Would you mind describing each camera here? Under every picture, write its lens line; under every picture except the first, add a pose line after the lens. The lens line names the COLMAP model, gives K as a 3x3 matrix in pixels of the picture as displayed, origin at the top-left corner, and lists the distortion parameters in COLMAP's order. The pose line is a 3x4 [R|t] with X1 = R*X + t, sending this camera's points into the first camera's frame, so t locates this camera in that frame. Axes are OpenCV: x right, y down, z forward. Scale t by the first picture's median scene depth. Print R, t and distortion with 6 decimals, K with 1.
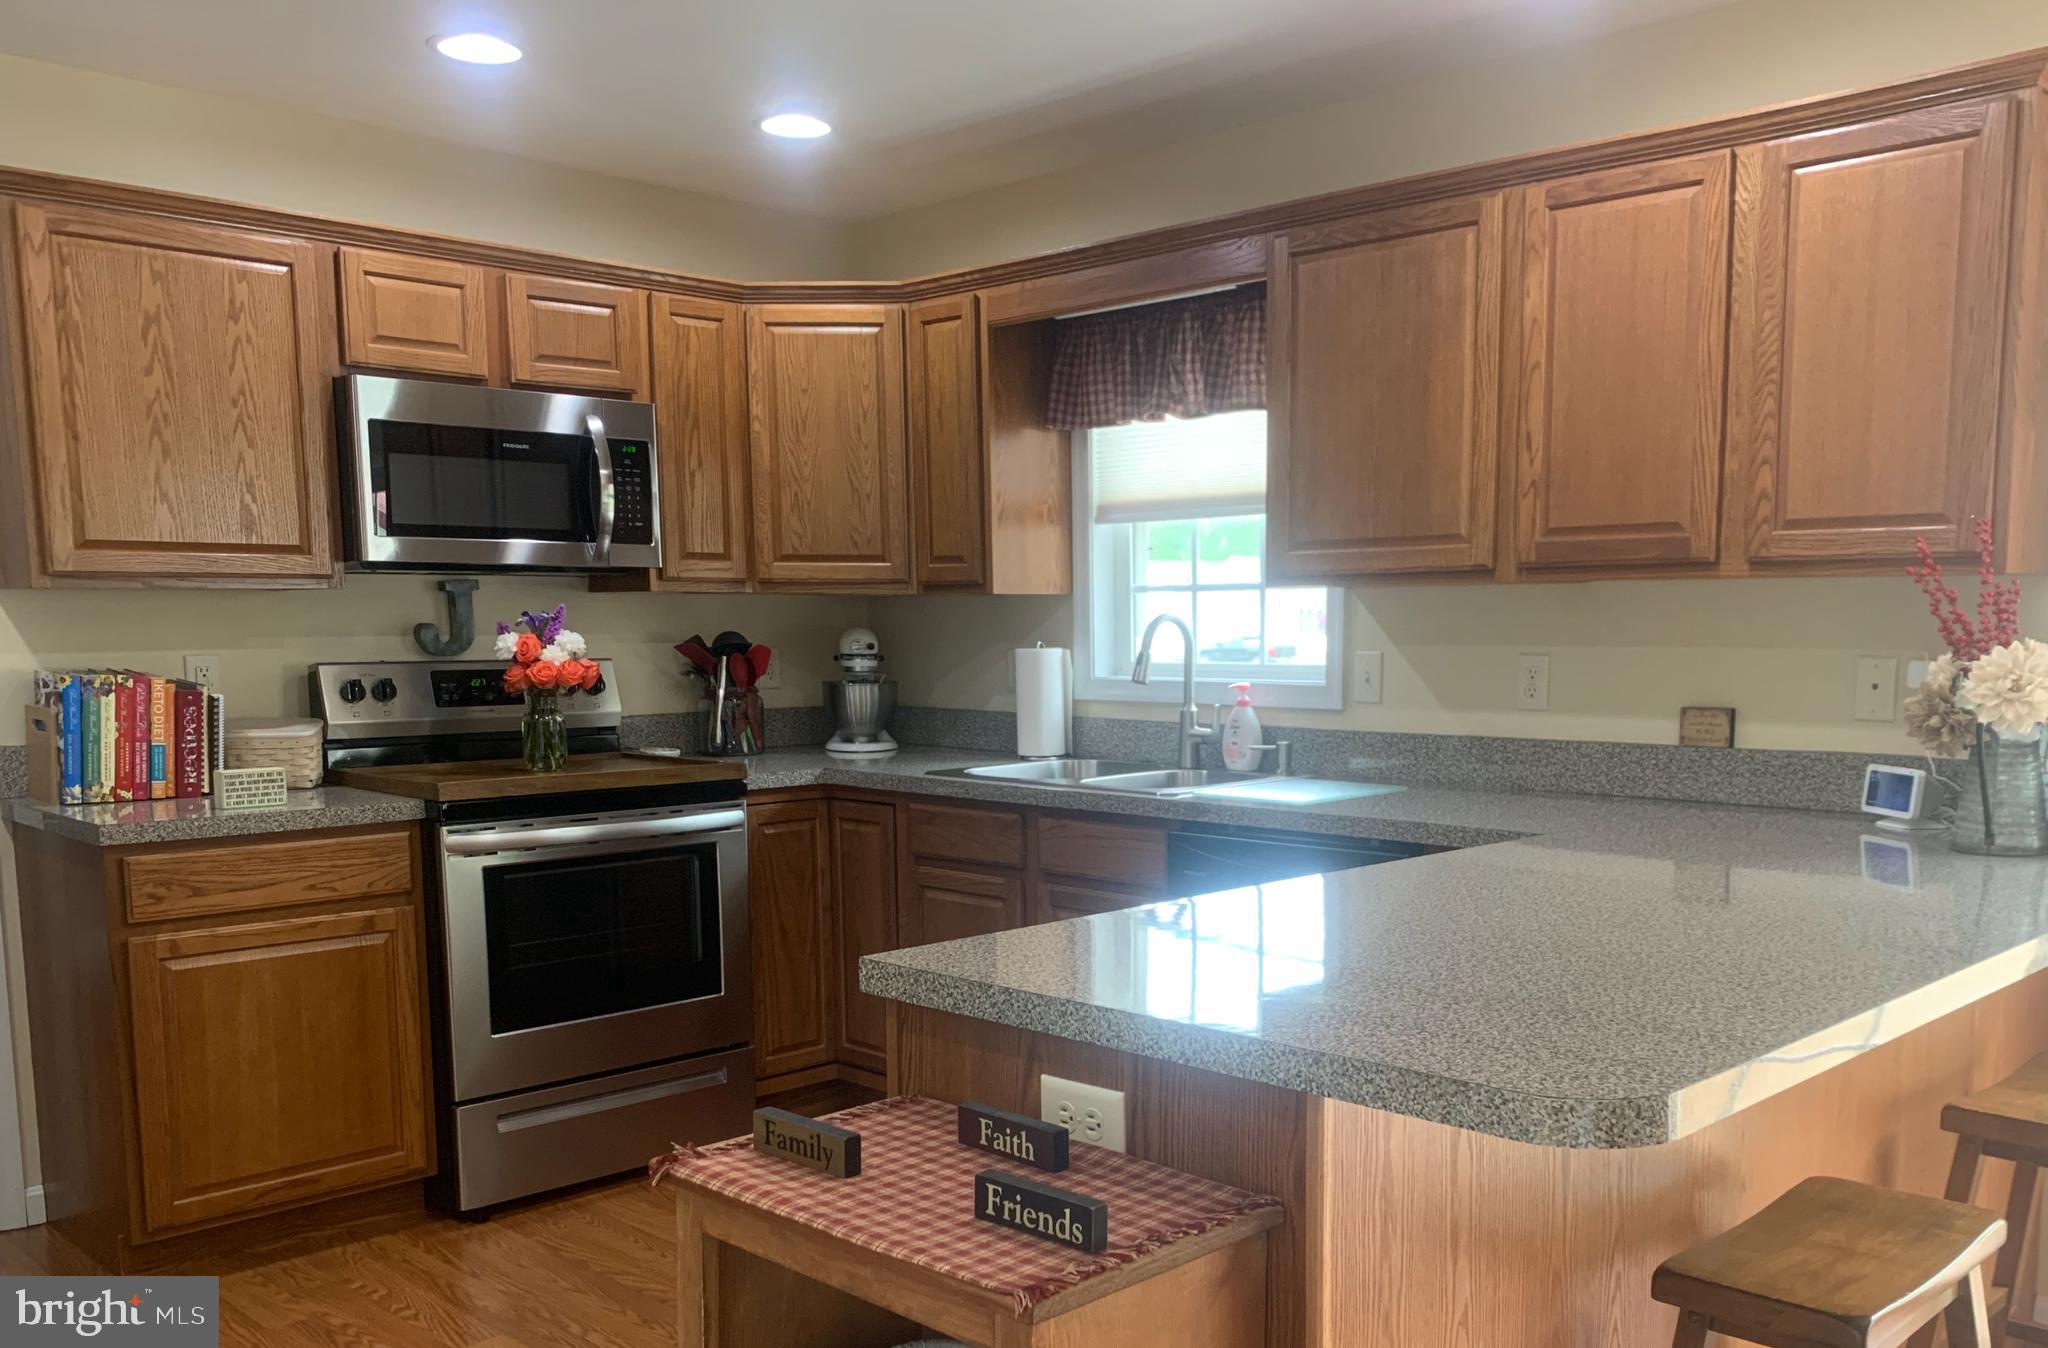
lens RADIAL K [[1702.2, 0, 1029.9], [0, 1702.2, 812.7], [0, 0, 1]] dist [0.098101, -0.272123]
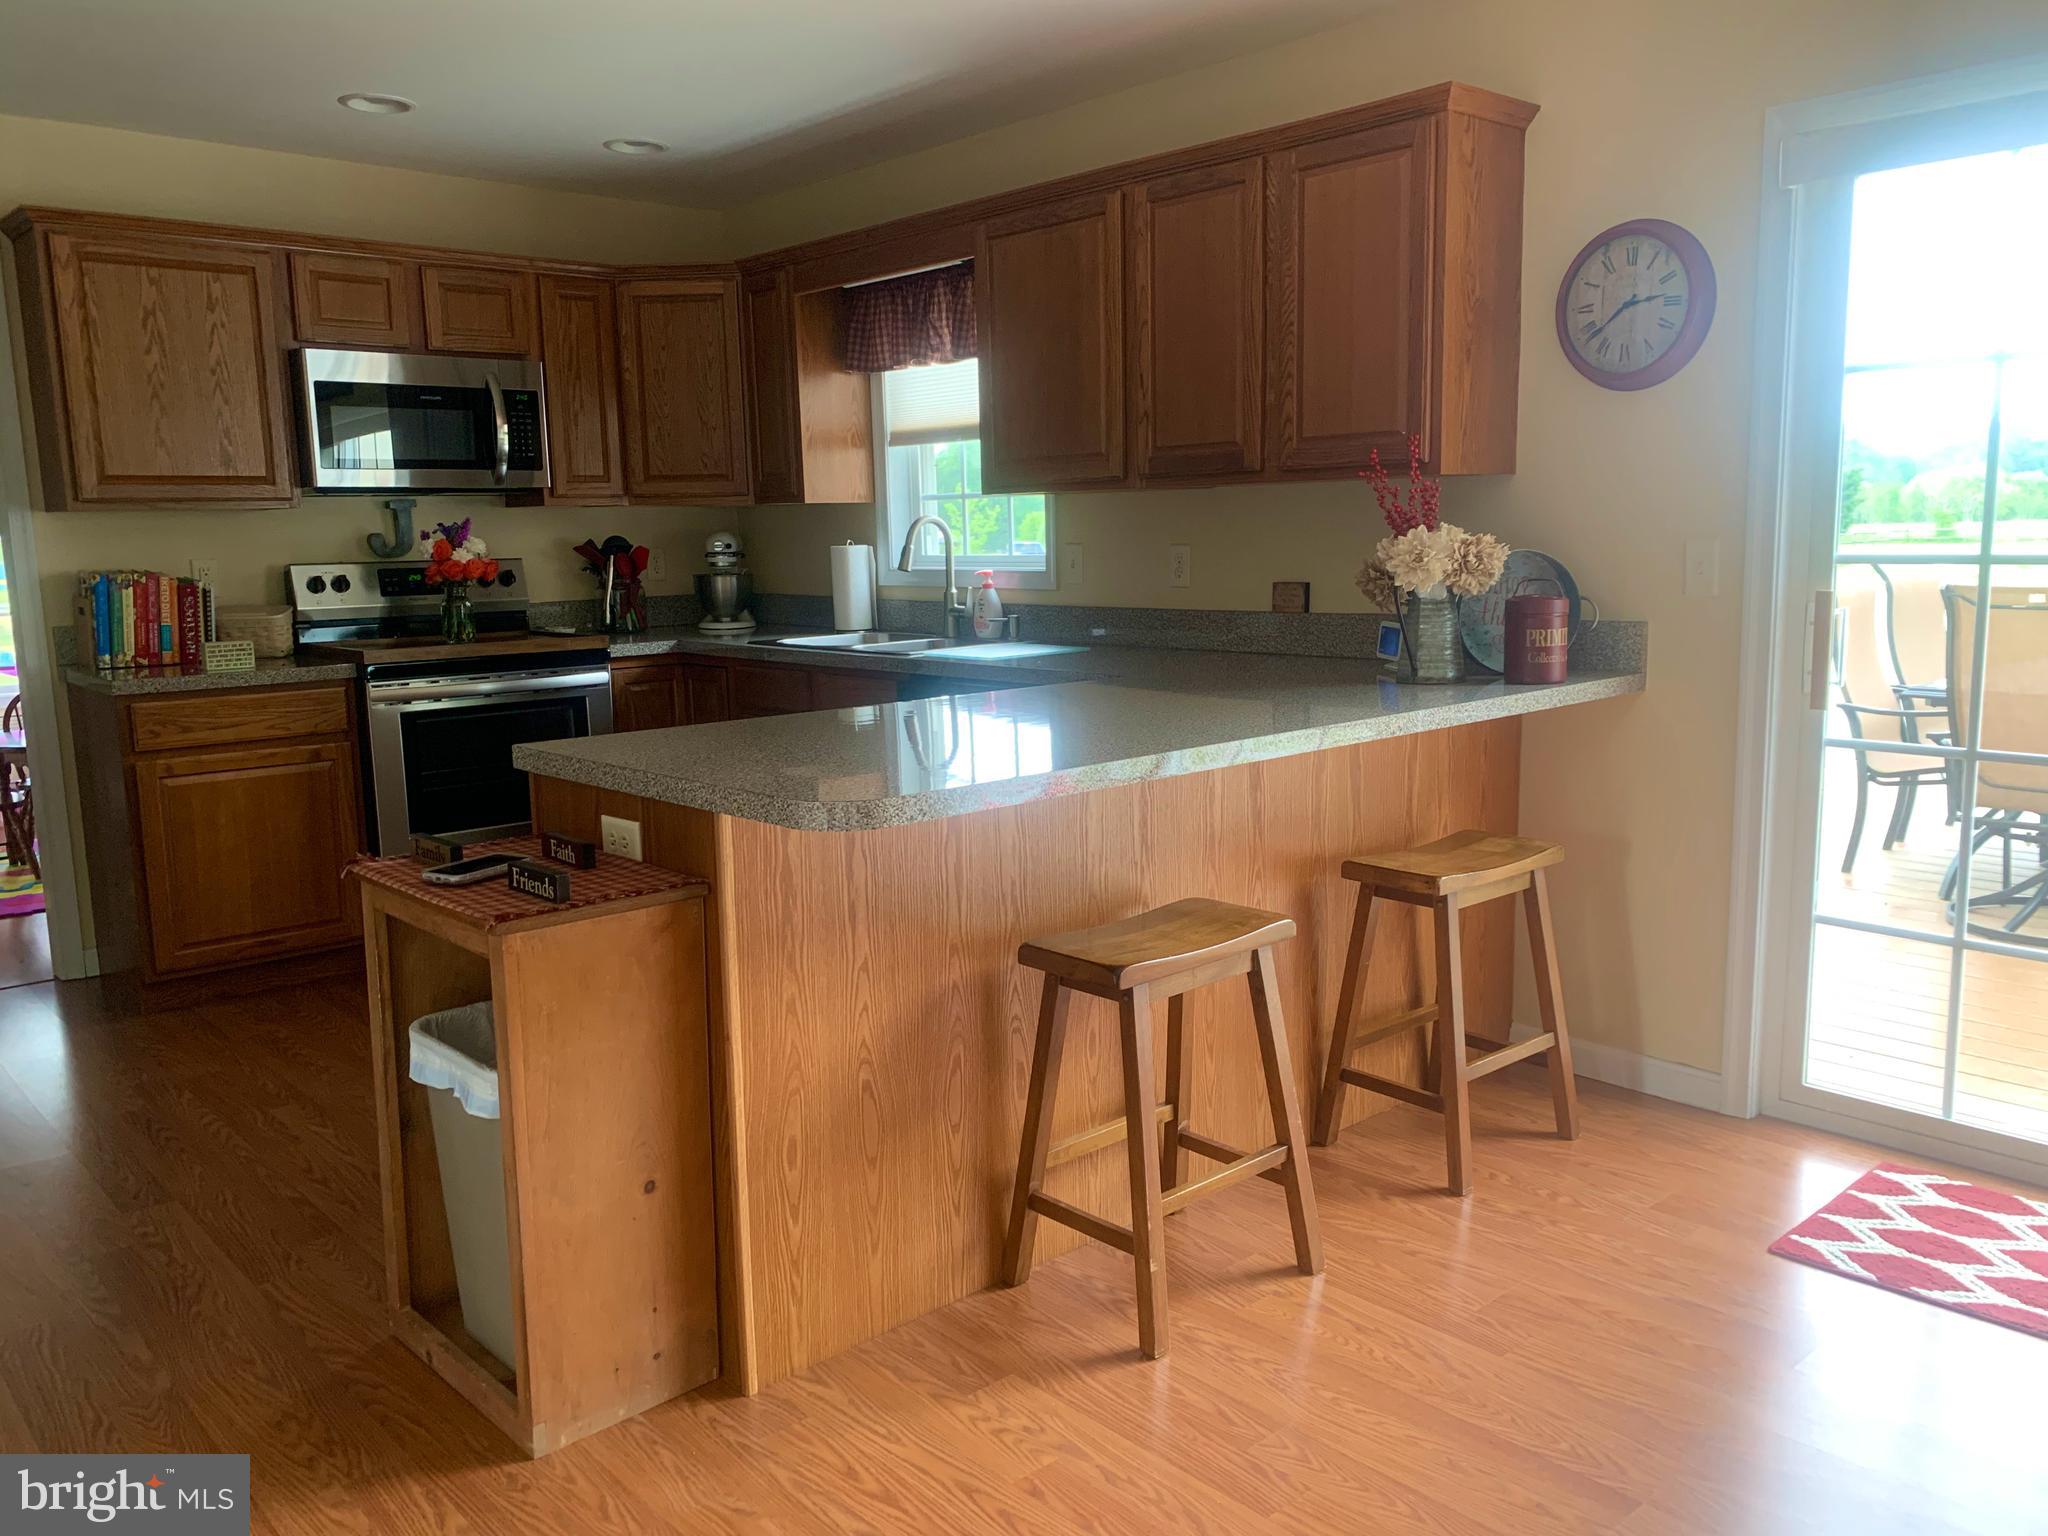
lens RADIAL K [[1569.2, 0, 1024.0], [0, 1569.2, 768.0], [0, 0, 1]] dist [0.063489, -0.188579]
pose [[0.997671, -0.004790, -0.068045, 0.245922], [0.007315, 0.999292, 0.036912, 0.031505], [0.067820, -0.037324, 0.996999, -0.197631]]
